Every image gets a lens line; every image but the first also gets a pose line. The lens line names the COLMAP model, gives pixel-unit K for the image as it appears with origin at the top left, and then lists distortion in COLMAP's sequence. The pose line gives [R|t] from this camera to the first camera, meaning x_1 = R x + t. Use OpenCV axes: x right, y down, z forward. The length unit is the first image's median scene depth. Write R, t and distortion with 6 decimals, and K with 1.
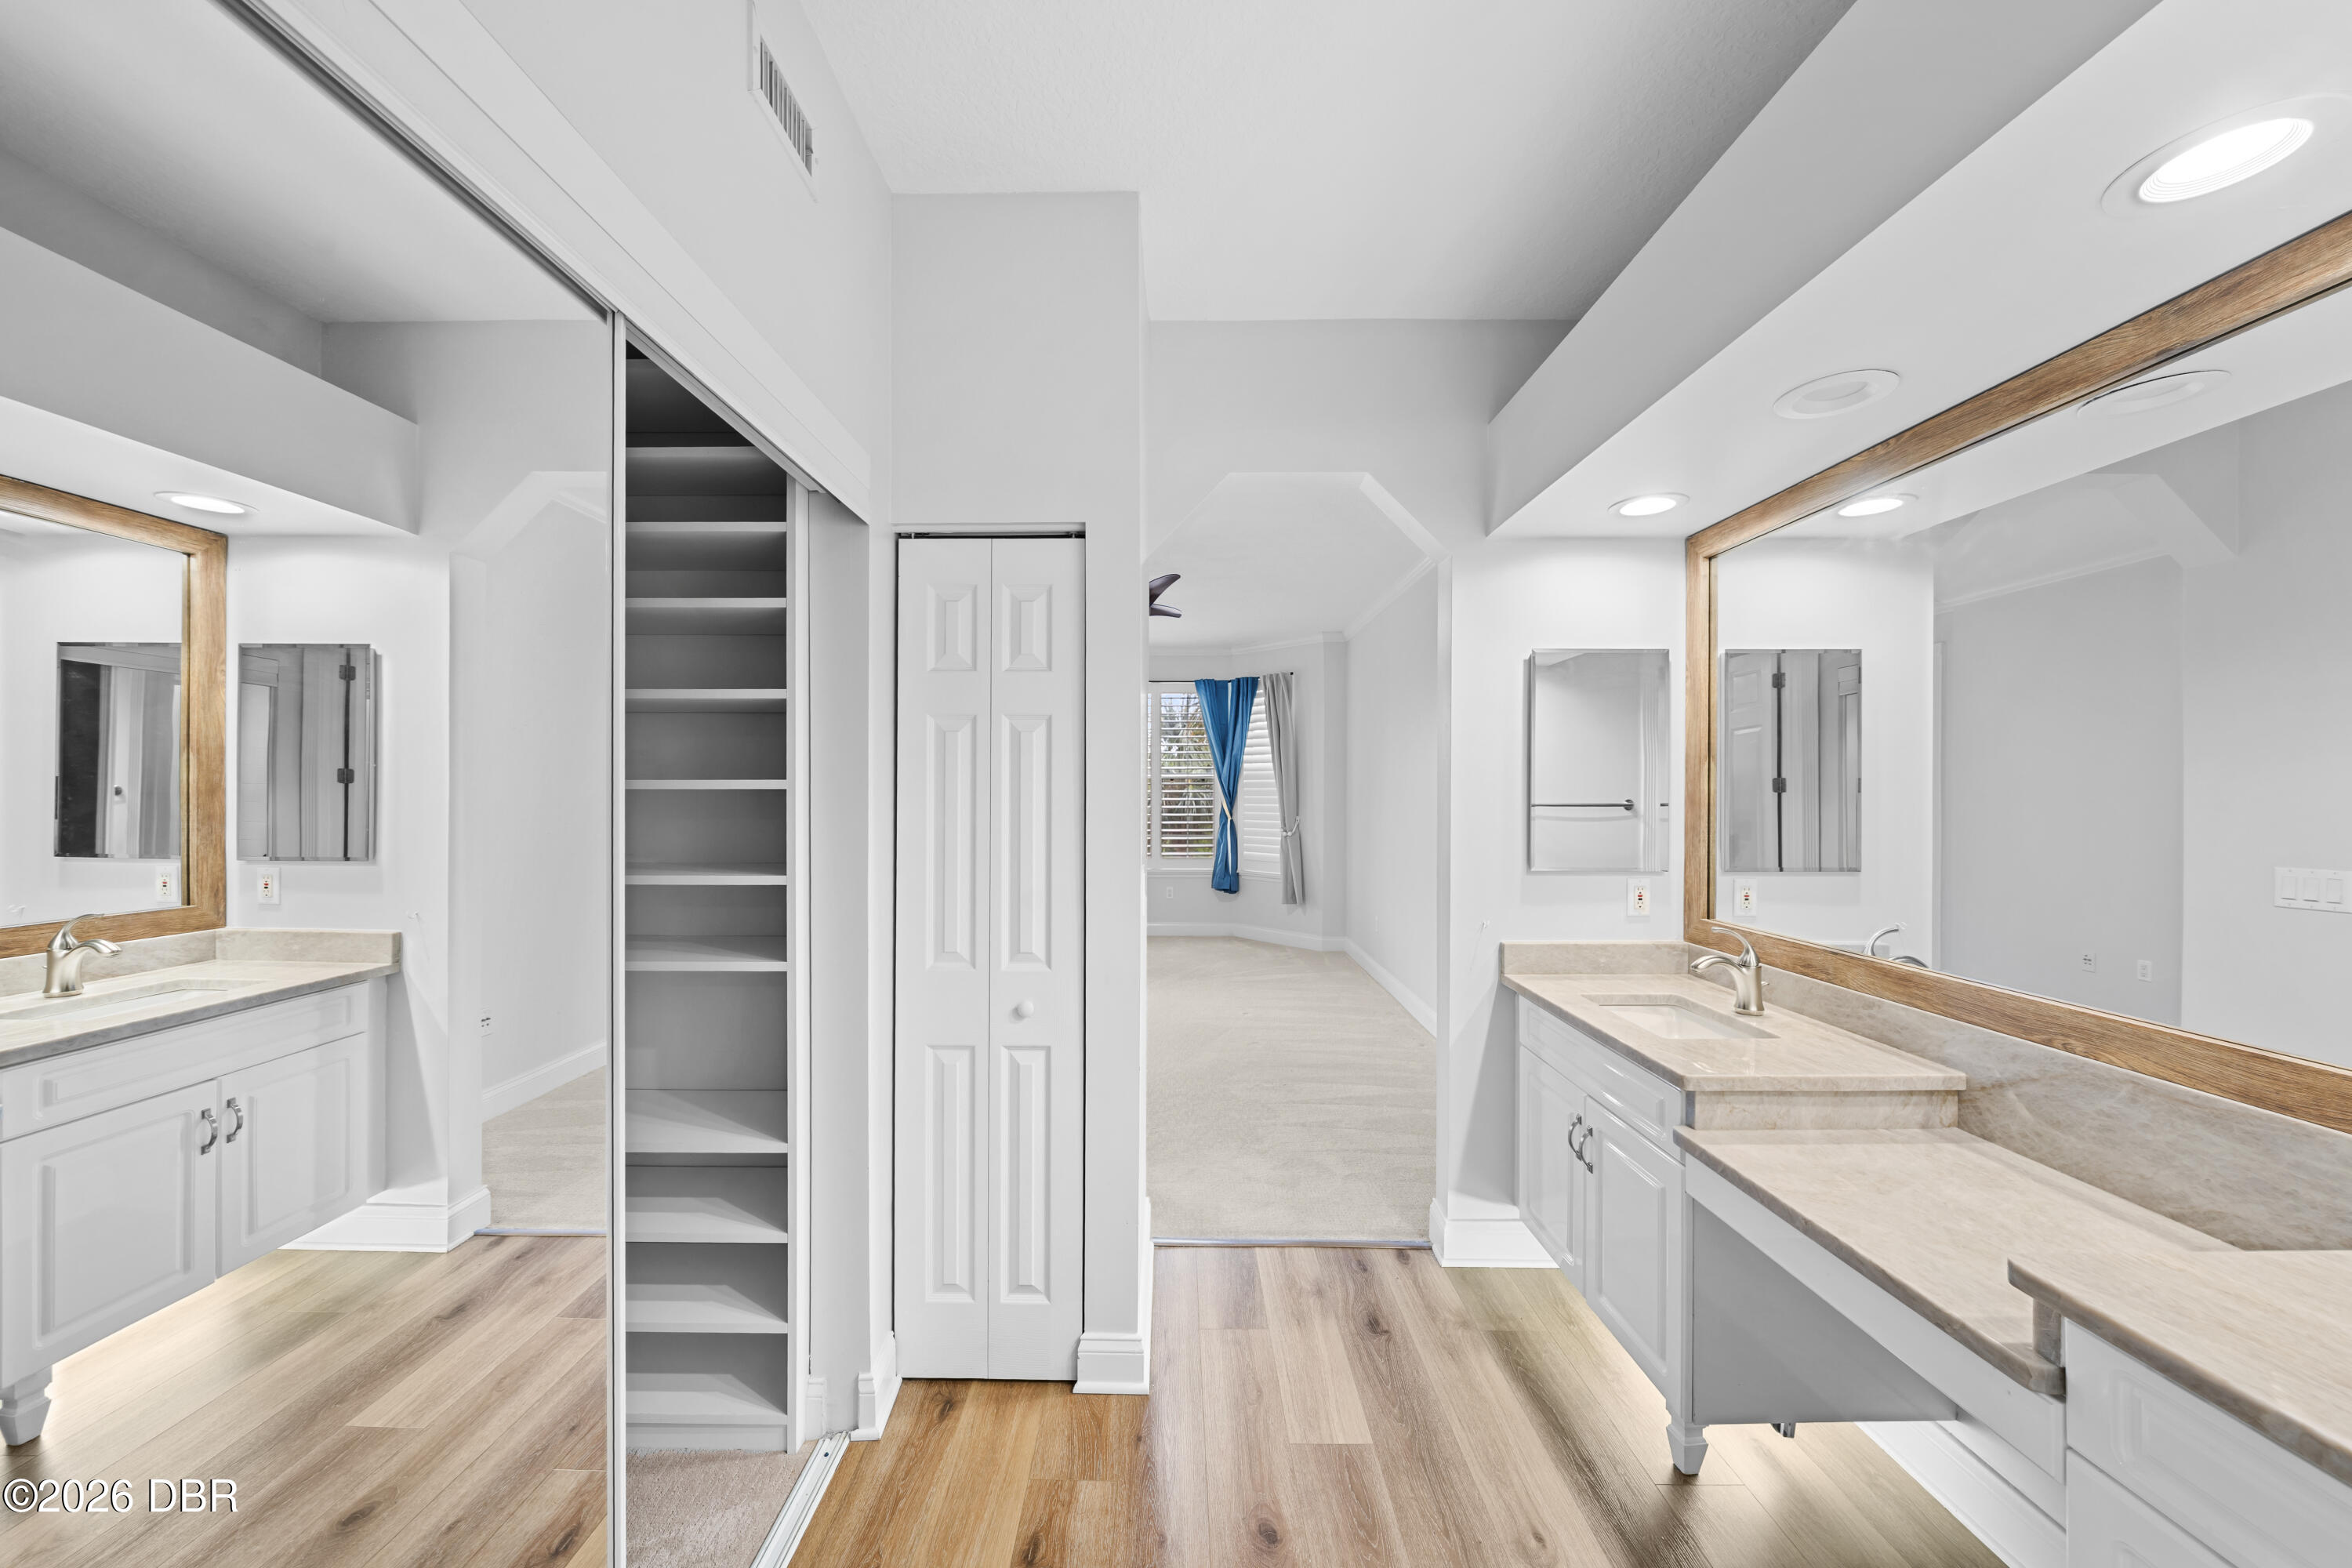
lens RADIAL K [[807.3, 0, 1152.8], [0, 807.3, 786.8], [0, 0, 1]] dist [-0.002628, -0.000161]
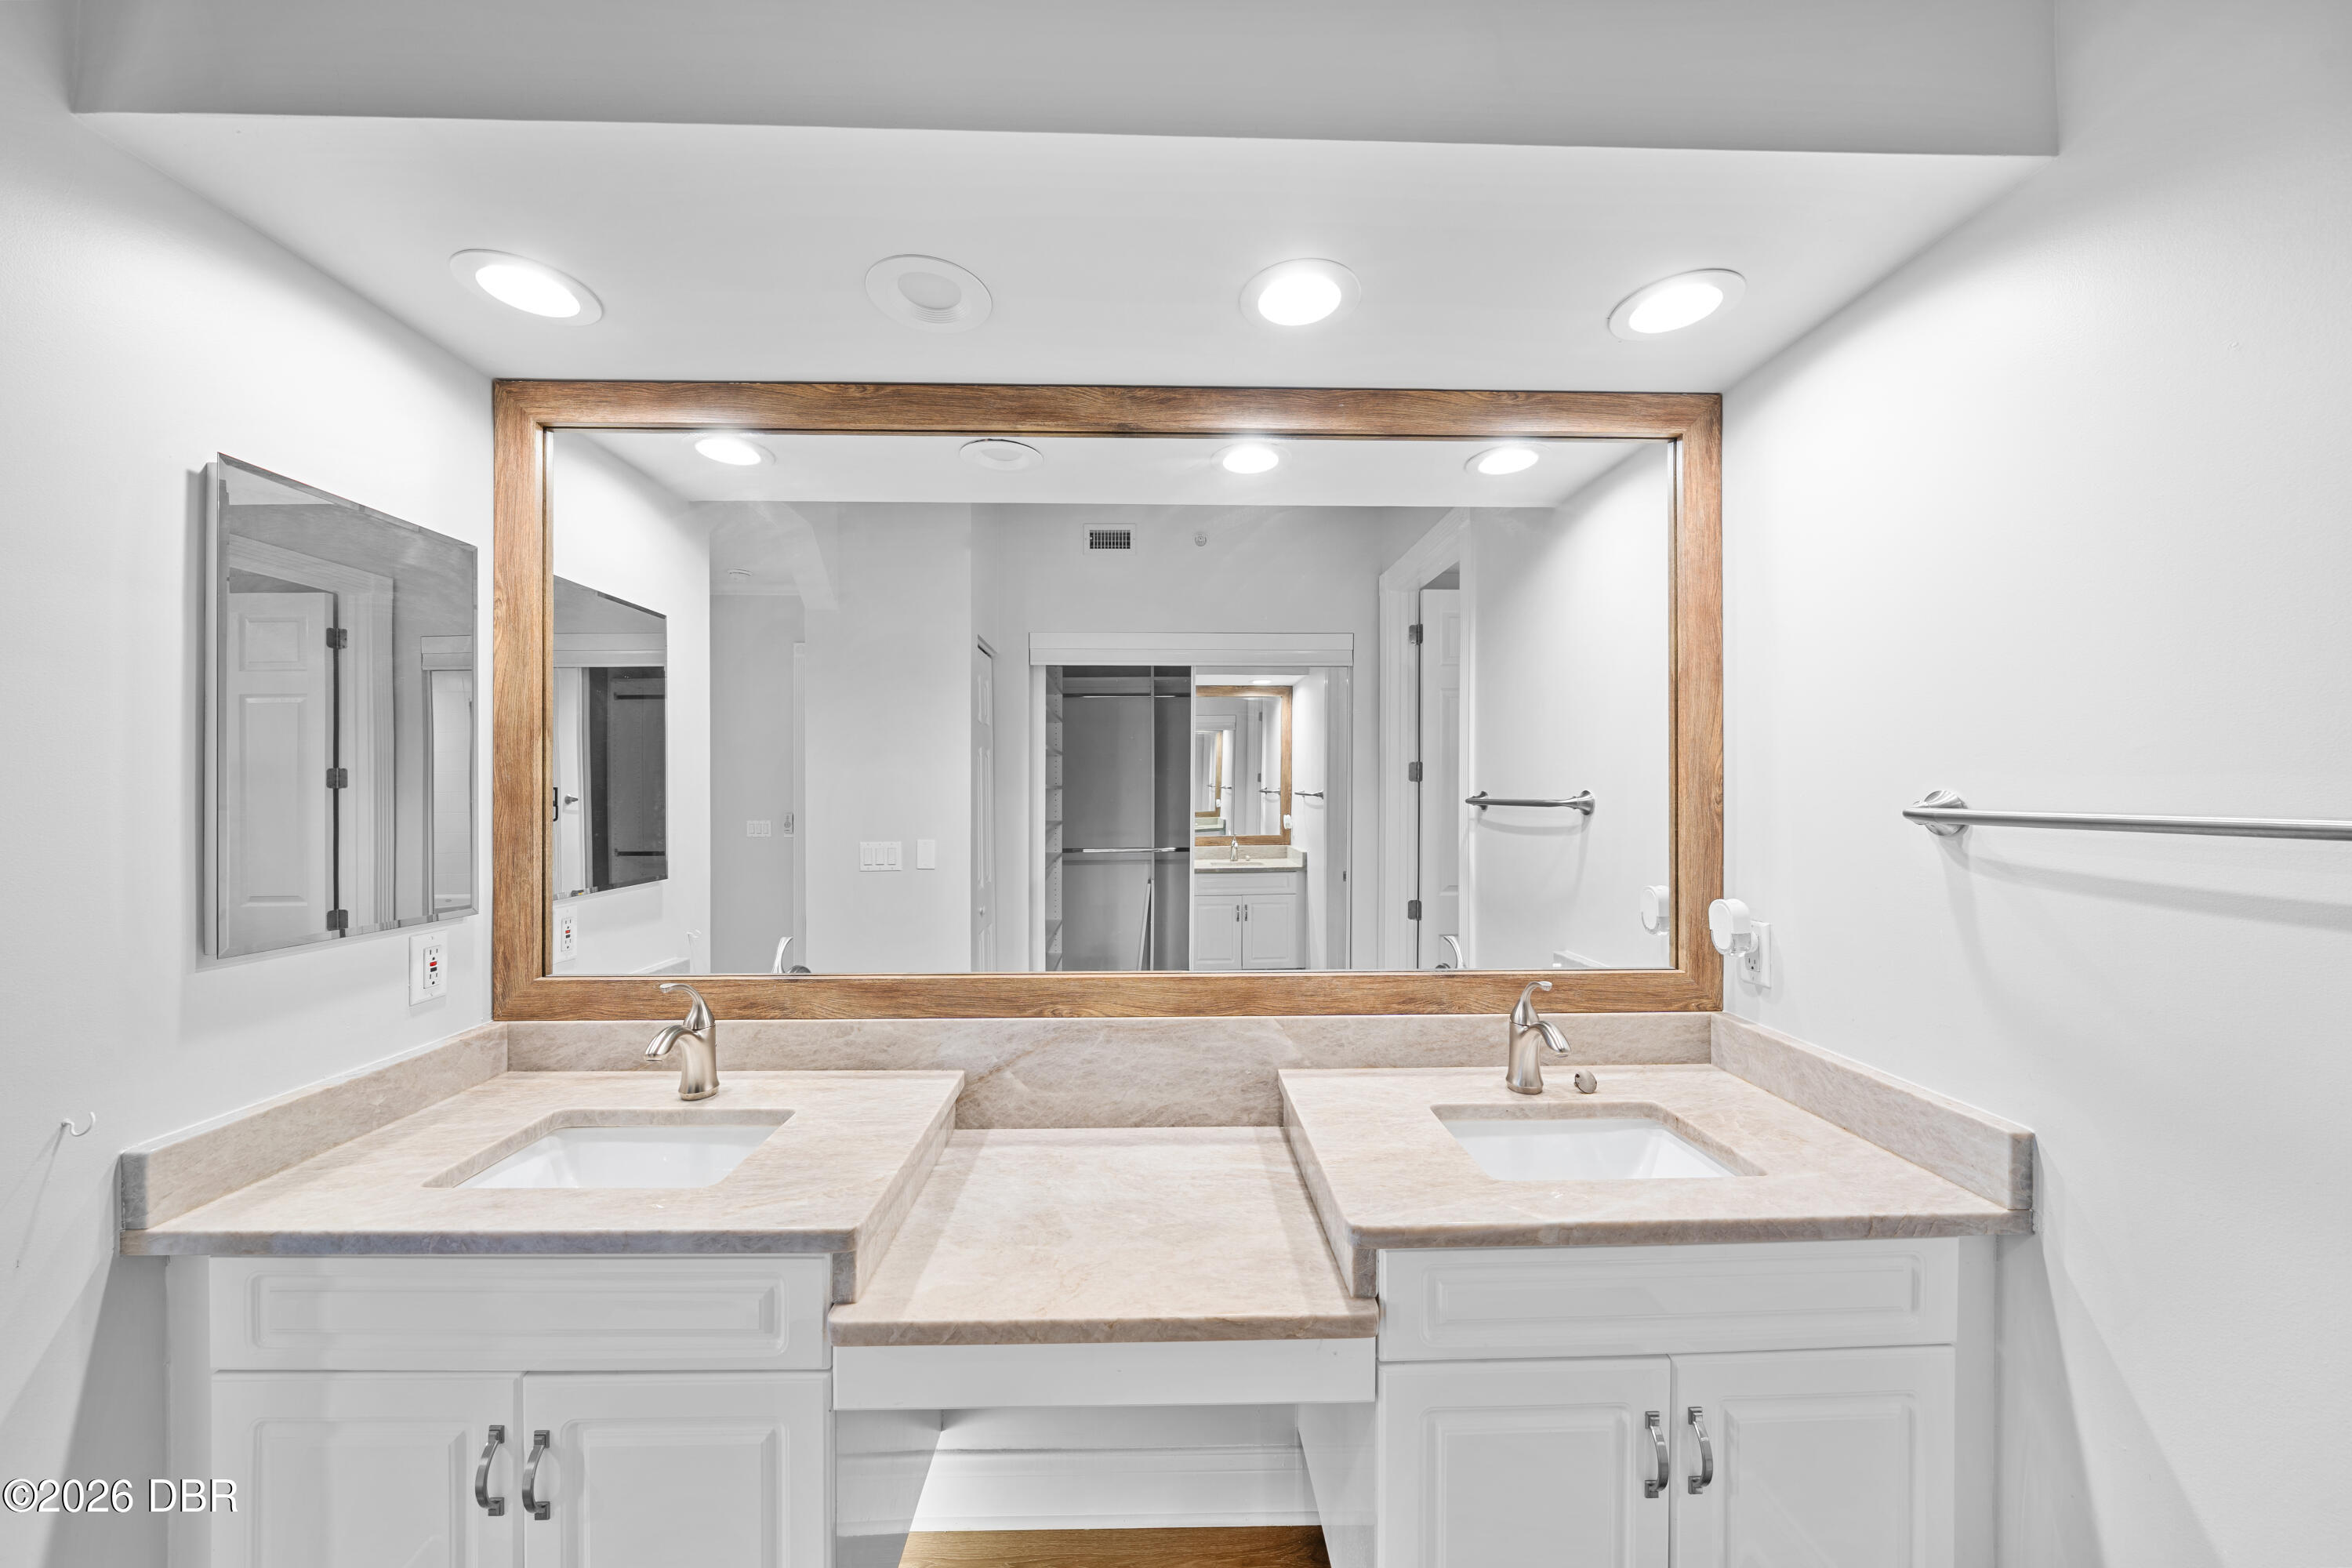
lens RADIAL K [[807.3, 0, 1171.9], [0, 807.3, 789.9], [0, 0, 1]] dist [-0.002628, -0.000161]
pose [[-0.044604, 0.001017, 0.999004, 0.014457], [-0.005691, 0.999983, -0.001272, 0.012781], [-0.998989, -0.005742, -0.044597, 0.676407]]
